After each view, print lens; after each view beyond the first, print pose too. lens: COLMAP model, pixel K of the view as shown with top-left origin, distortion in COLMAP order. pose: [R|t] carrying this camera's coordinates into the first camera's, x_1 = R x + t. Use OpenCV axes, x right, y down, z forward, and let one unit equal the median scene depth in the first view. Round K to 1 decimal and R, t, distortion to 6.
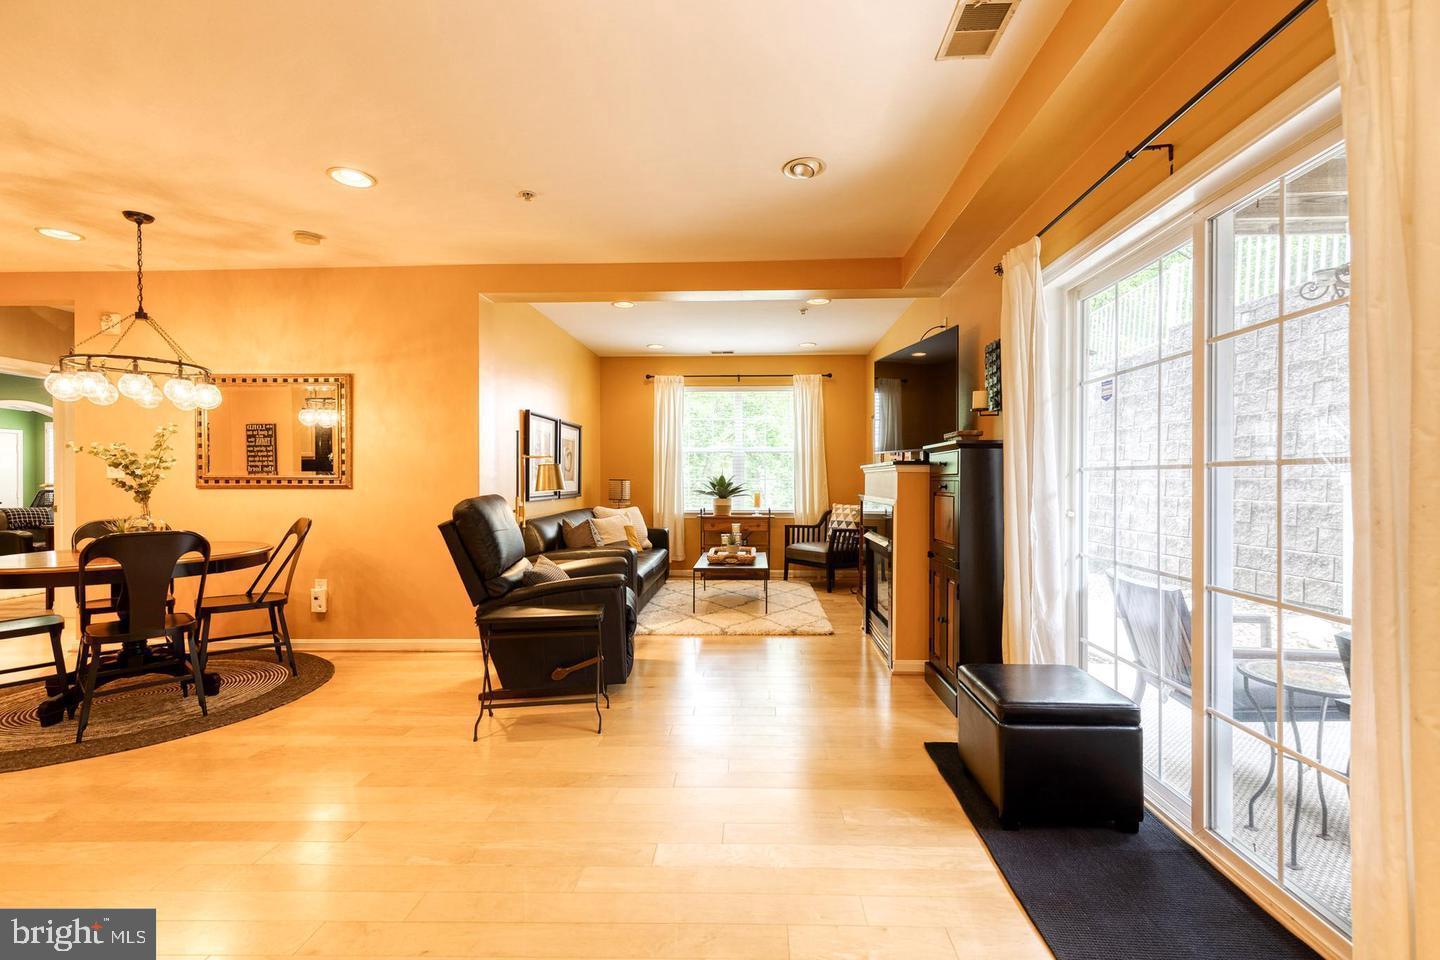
lens RADIAL K [[643.6, 0, 734.7], [0, 643.6, 481.3], [0, 0, 1]] dist [0.006763, -0.000272]
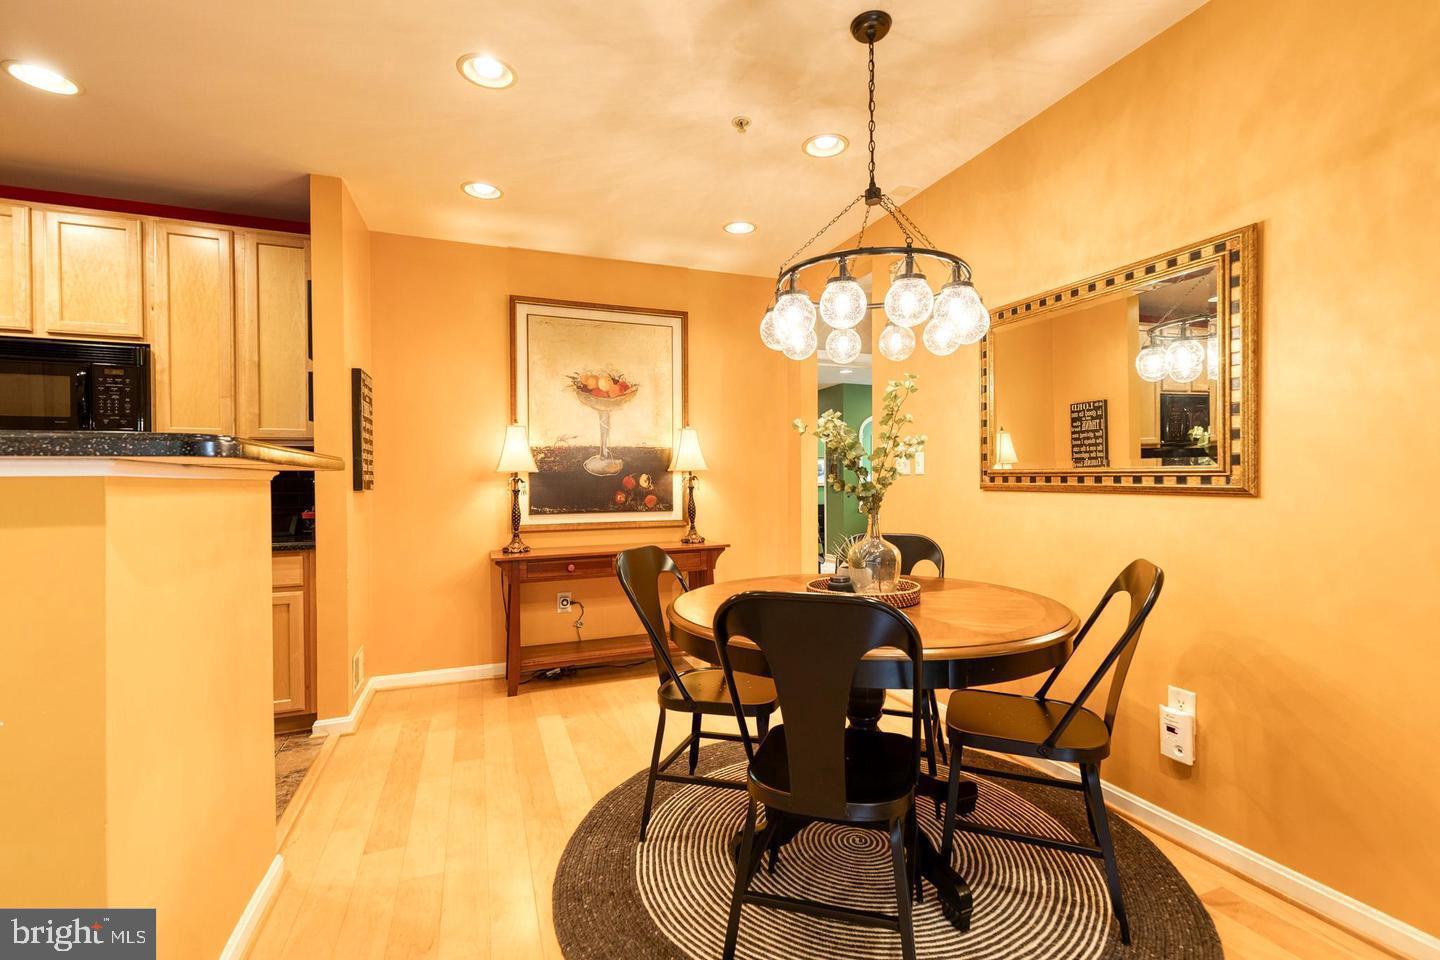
lens RADIAL K [[643.6, 0, 734.7], [0, 643.6, 481.3], [0, 0, 1]] dist [0.006763, -0.000272]
pose [[0.405714, 0.003261, -0.913994, -0.348493], [0.002170, 0.999987, 0.004531, -0.001051], [0.913998, -0.003822, 0.405702, 0.520110]]
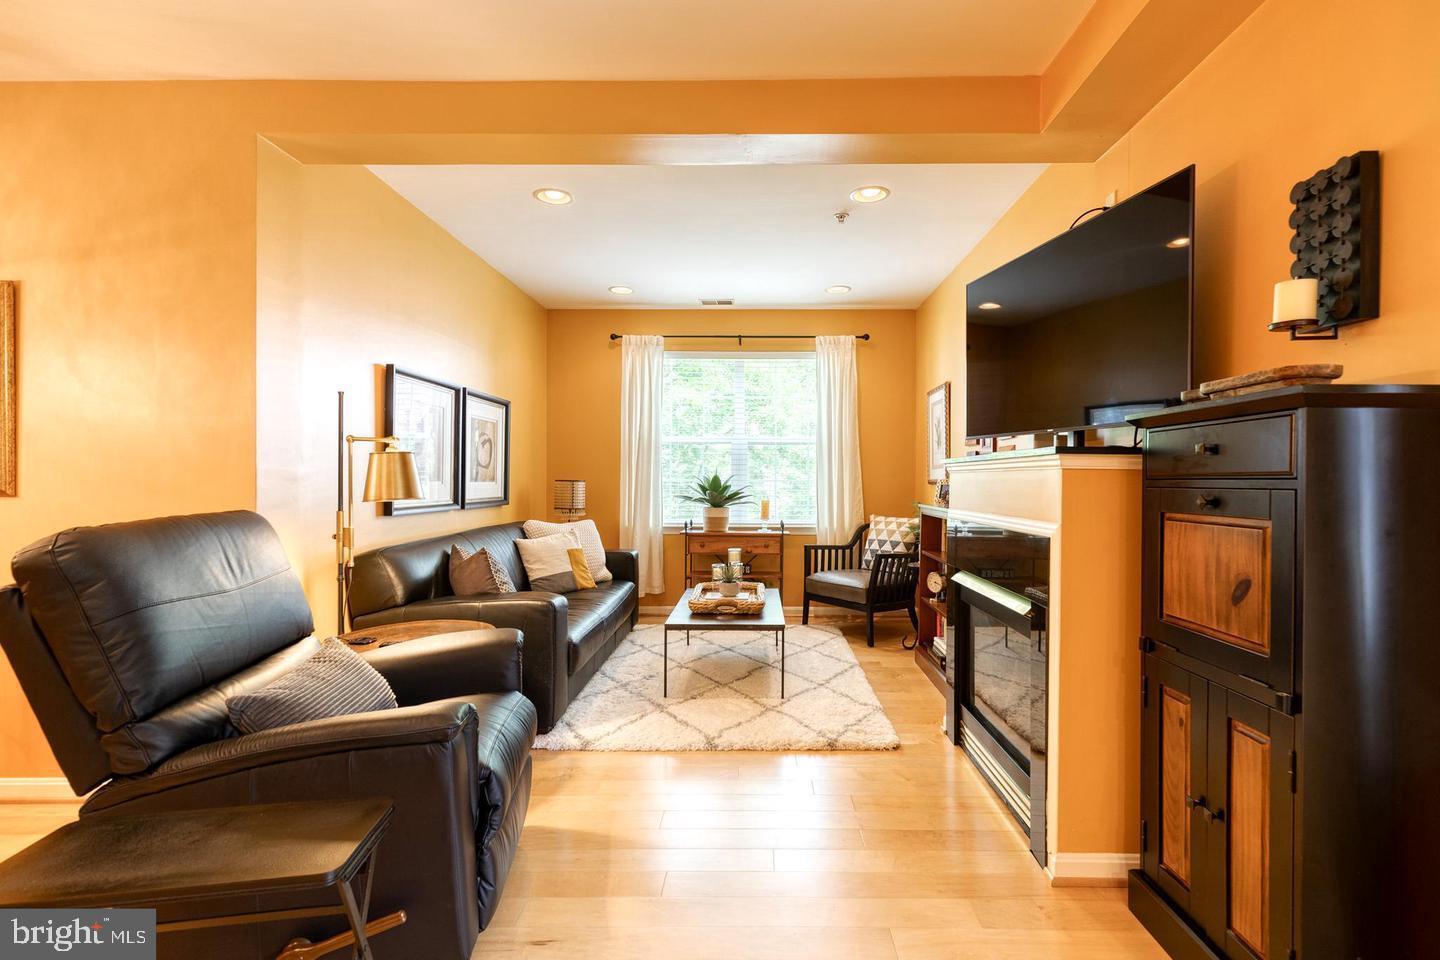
lens RADIAL K [[669.8, 0, 750.7], [0, 669.8, 483.5], [0, 0, 1]] dist [0.002794, 0.000212]
pose [[0.999739, 0.004719, 0.022346, 0.003919], [-0.004768, 0.999986, 0.002151, -0.002772], [-0.022336, -0.002257, 0.999748, 0.430265]]
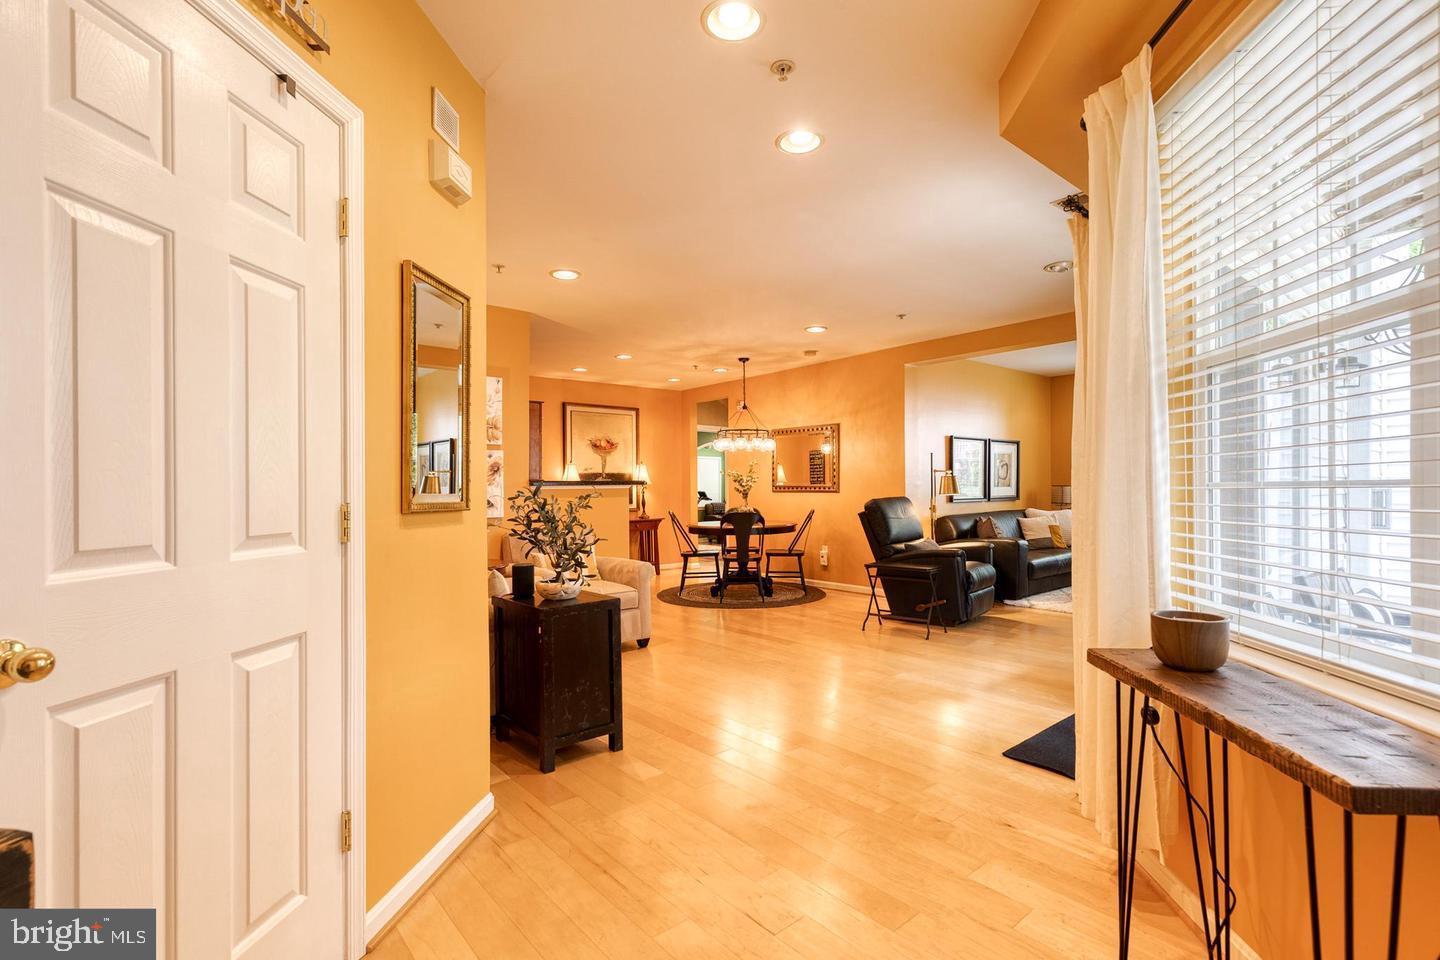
lens RADIAL K [[659.5, 0, 726.5], [0, 659.5, 484.5], [0, 0, 1]] dist [0.002252, -0.000043]
pose [[0.668171, -0.005166, -0.743990, 0.476521], [0.003631, 0.999987, -0.003683, -0.004055], [0.743999, -0.000241, 0.668181, -0.349438]]
